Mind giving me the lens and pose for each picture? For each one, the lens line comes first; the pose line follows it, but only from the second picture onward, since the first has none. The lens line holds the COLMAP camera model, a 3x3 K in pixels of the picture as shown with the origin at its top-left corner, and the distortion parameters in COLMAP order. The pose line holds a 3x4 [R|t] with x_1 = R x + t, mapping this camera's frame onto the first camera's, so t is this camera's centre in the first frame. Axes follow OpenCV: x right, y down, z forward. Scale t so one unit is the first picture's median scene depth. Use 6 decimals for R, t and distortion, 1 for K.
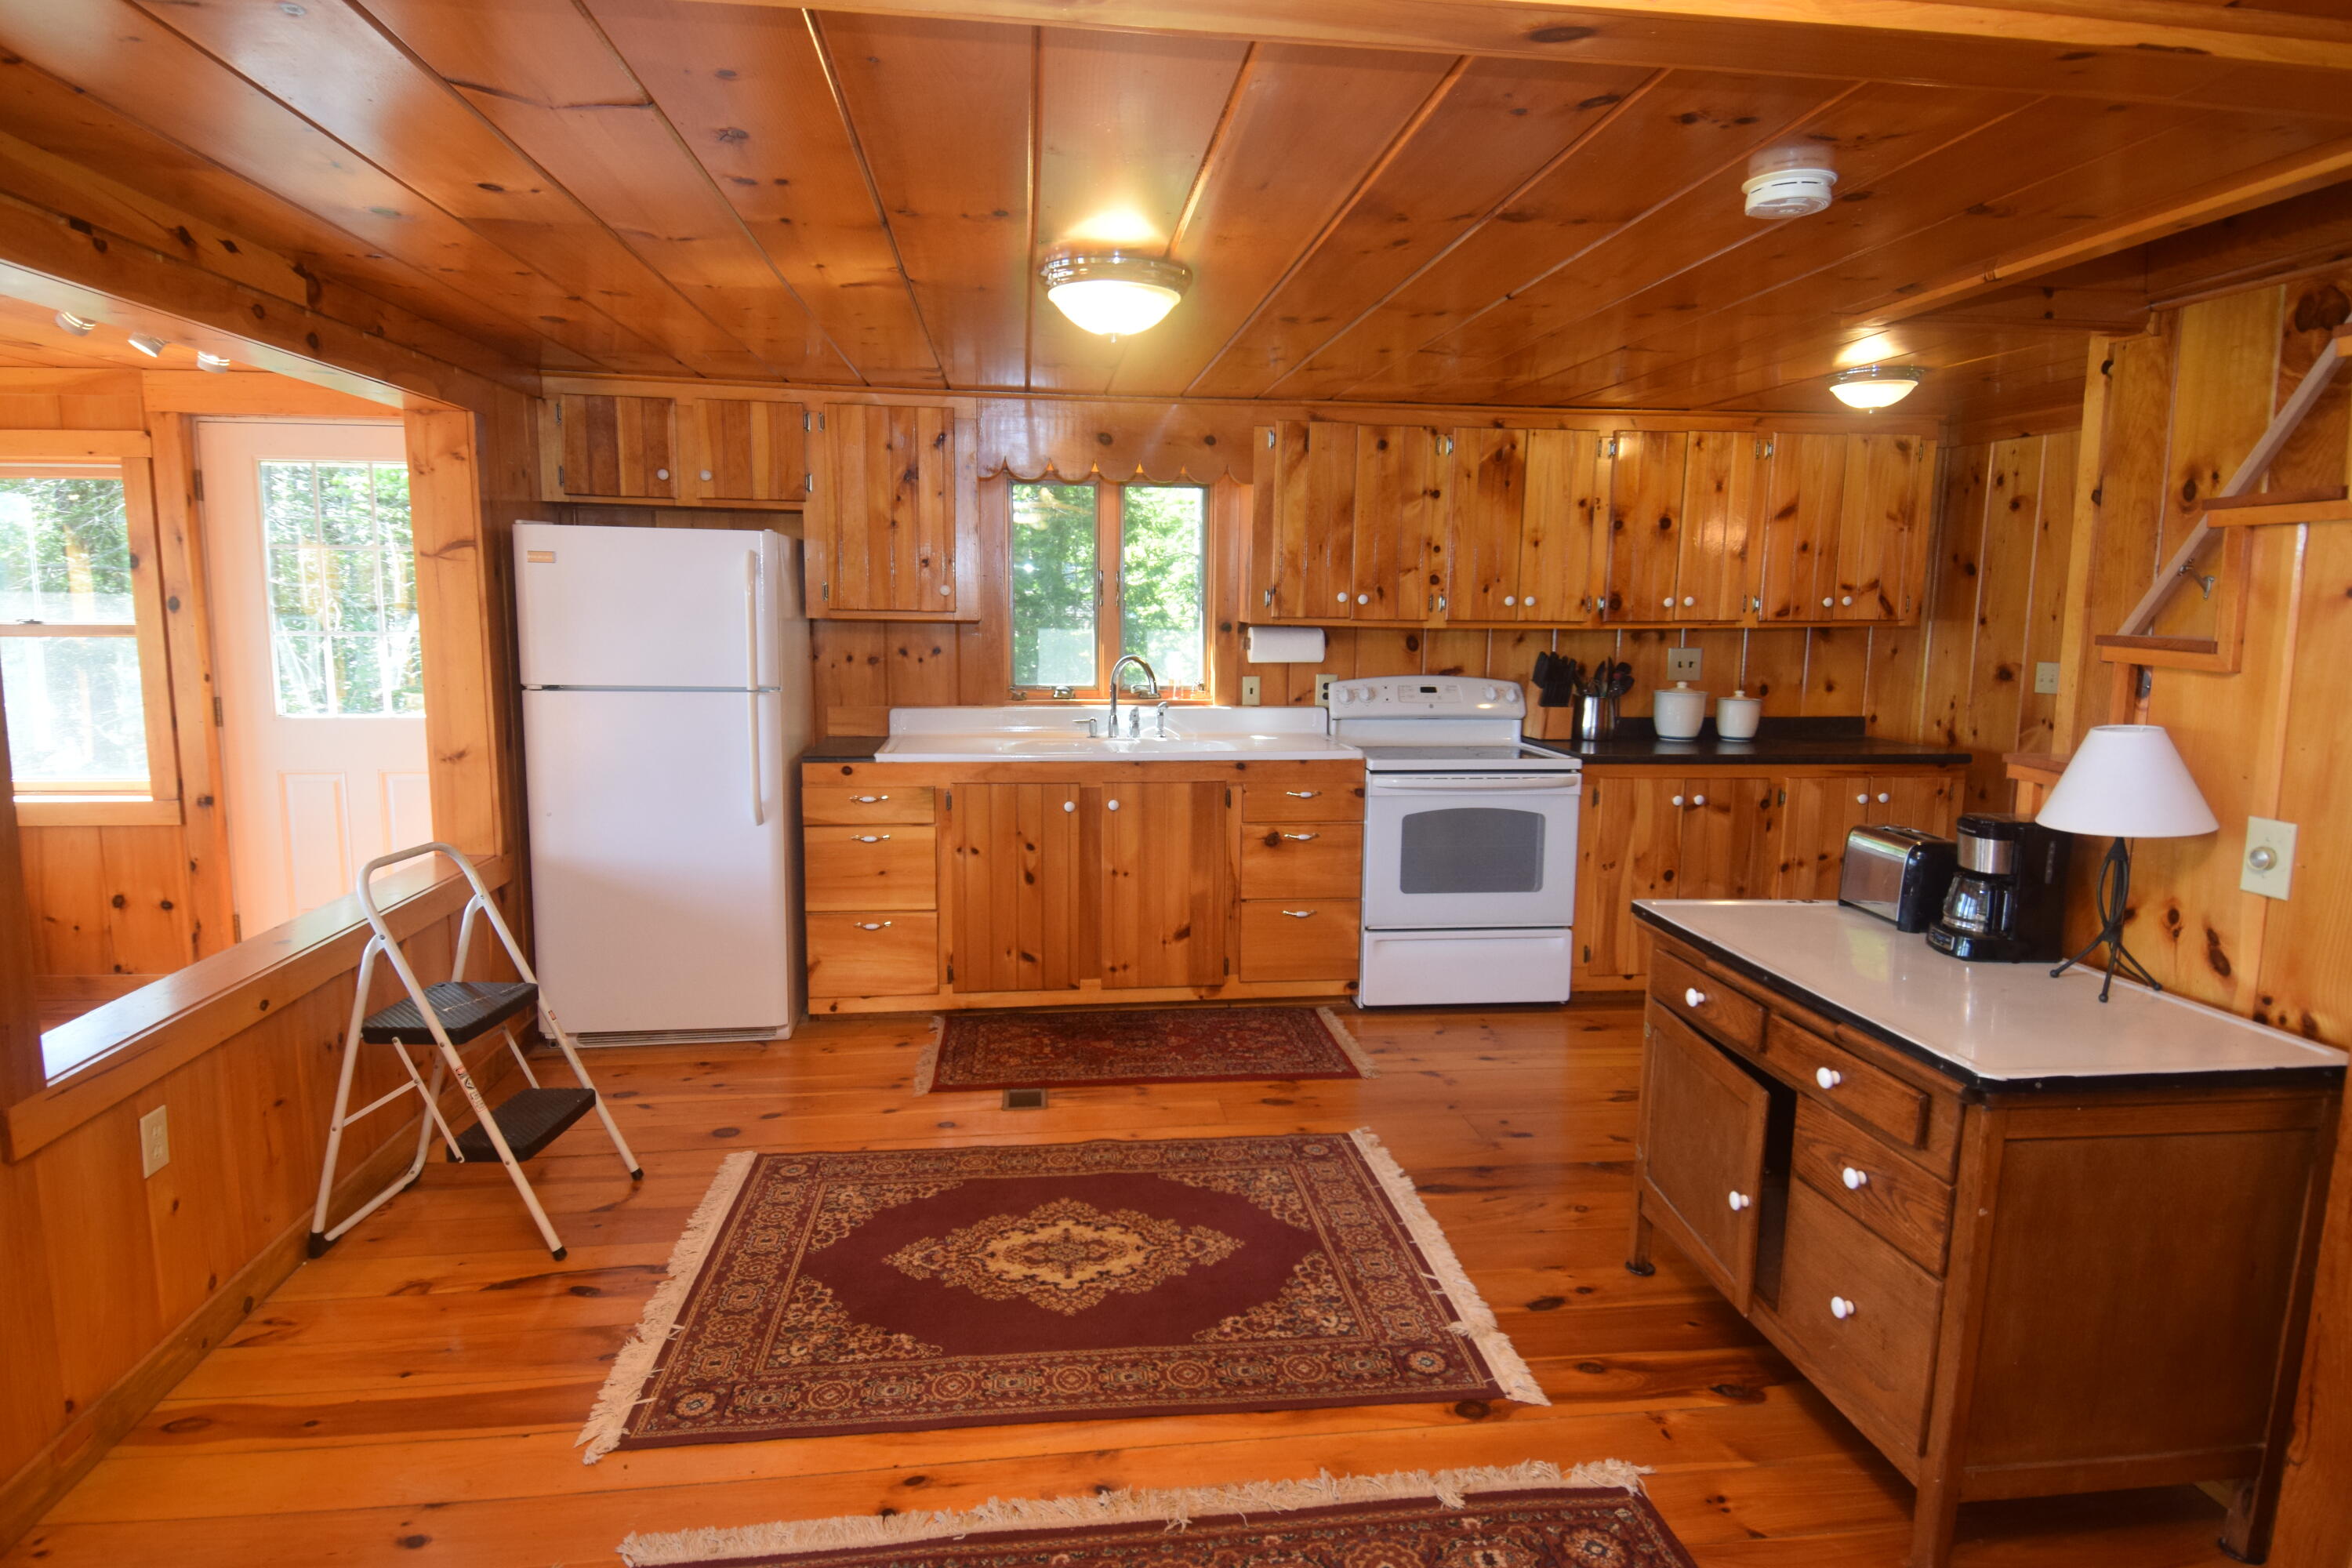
lens RADIAL K [[1359.5, 0, 1176.0], [0, 1359.5, 784.0], [0, 0, 1]] dist [-0.001899, -0.000332]
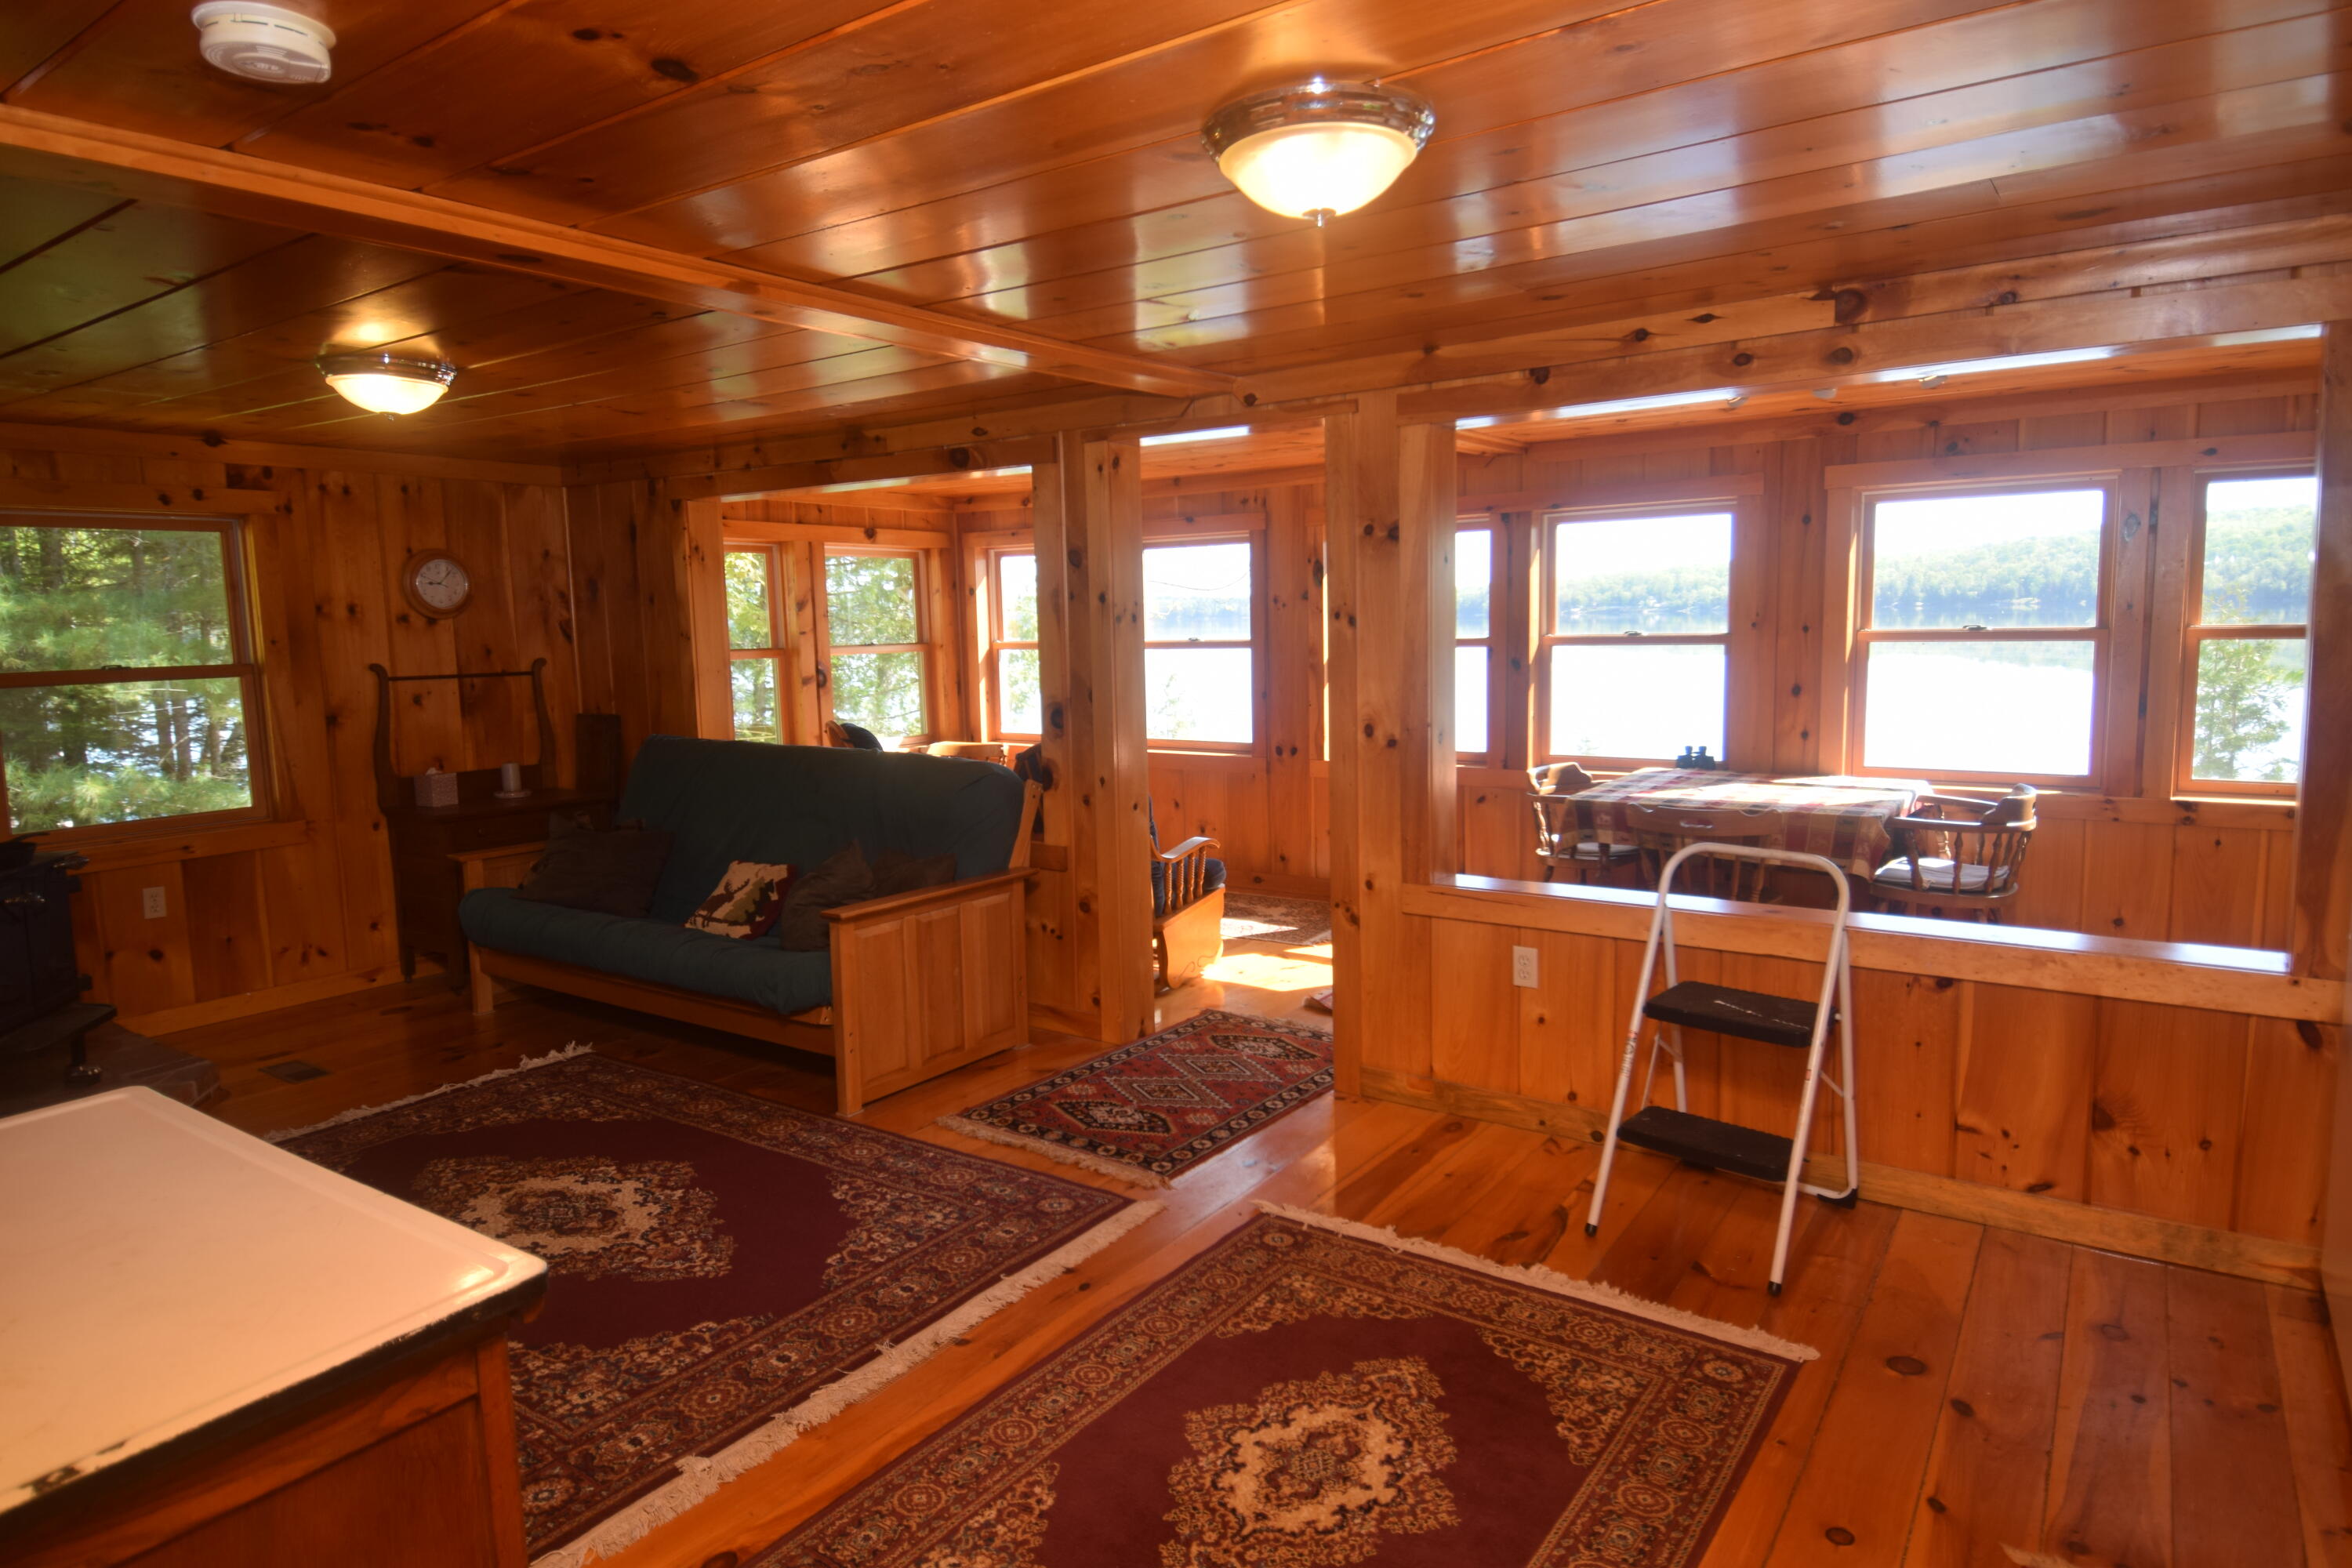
lens RADIAL K [[1328.8, 0, 1213.7], [0, 1328.8, 783.1], [0, 0, 1]] dist [0.005194, 0.001283]
pose [[-0.654793, 0.101623, -0.748945, 0.504649], [-0.090279, 0.973309, 0.210997, -0.195516], [0.750397, 0.205773, -0.628142, 1.411712]]
